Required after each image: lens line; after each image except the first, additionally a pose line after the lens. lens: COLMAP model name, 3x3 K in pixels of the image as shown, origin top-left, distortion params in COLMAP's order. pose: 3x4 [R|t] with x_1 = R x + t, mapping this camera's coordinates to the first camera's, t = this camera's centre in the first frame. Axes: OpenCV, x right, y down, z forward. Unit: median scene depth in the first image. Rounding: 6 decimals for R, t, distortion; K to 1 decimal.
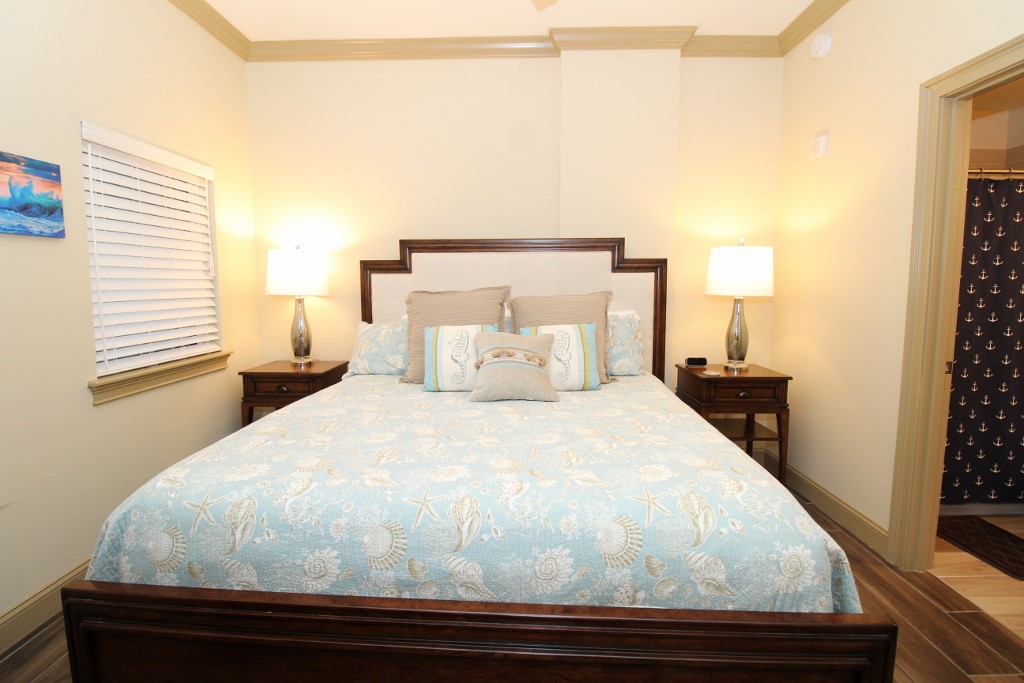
lens RADIAL K [[472.5, 0, 510.6], [0, 472.5, 324.7], [0, 0, 1]] dist [-0.001891, -0.009594]
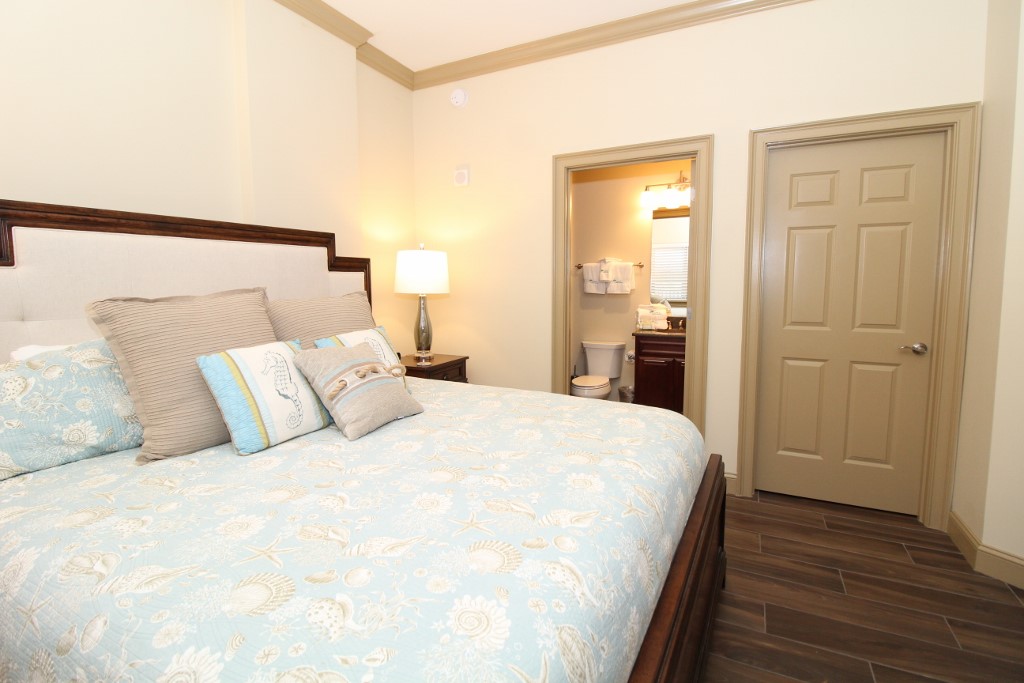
lens RADIAL K [[461.8, 0, 526.0], [0, 461.8, 324.1], [0, 0, 1]] dist [-0.014948, -0.000179]
pose [[0.434414, -0.082524, 0.896925, -0.451796], [0.086305, 0.995026, 0.049750, -0.024732], [-0.896569, 0.055798, 0.439376, 0.318743]]
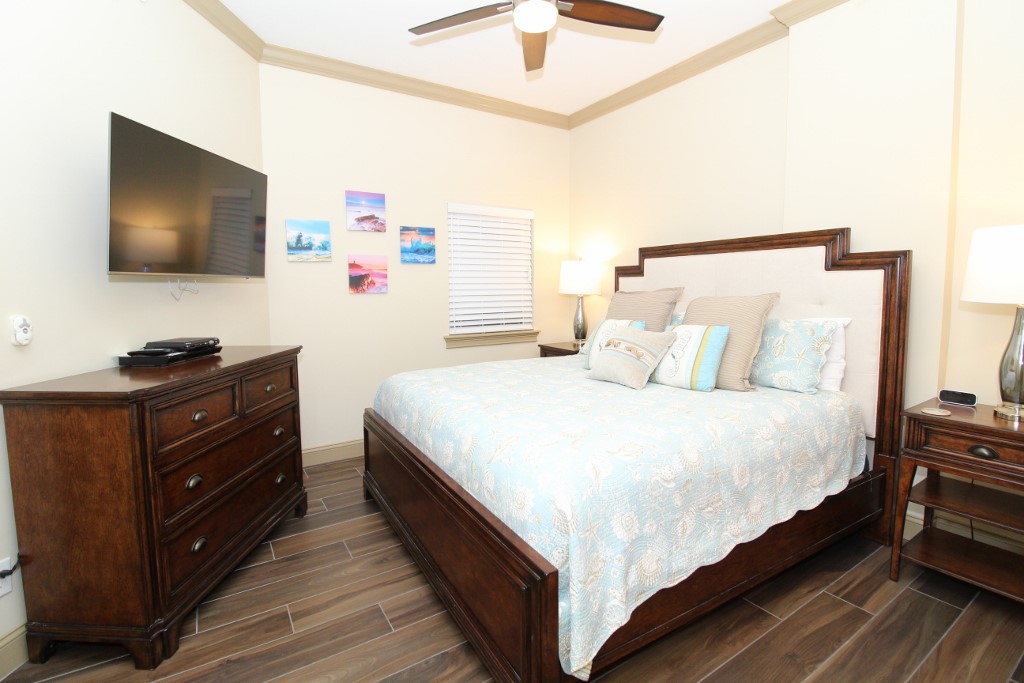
lens RADIAL K [[472.5, 0, 510.6], [0, 472.5, 324.7], [0, 0, 1]] dist [-0.001891, -0.009594]
pose [[0.557718, 0.065434, -0.827447, 0.638167], [-0.068054, 0.997136, 0.032983, -0.006079], [0.827236, 0.037916, 0.560574, 0.085192]]
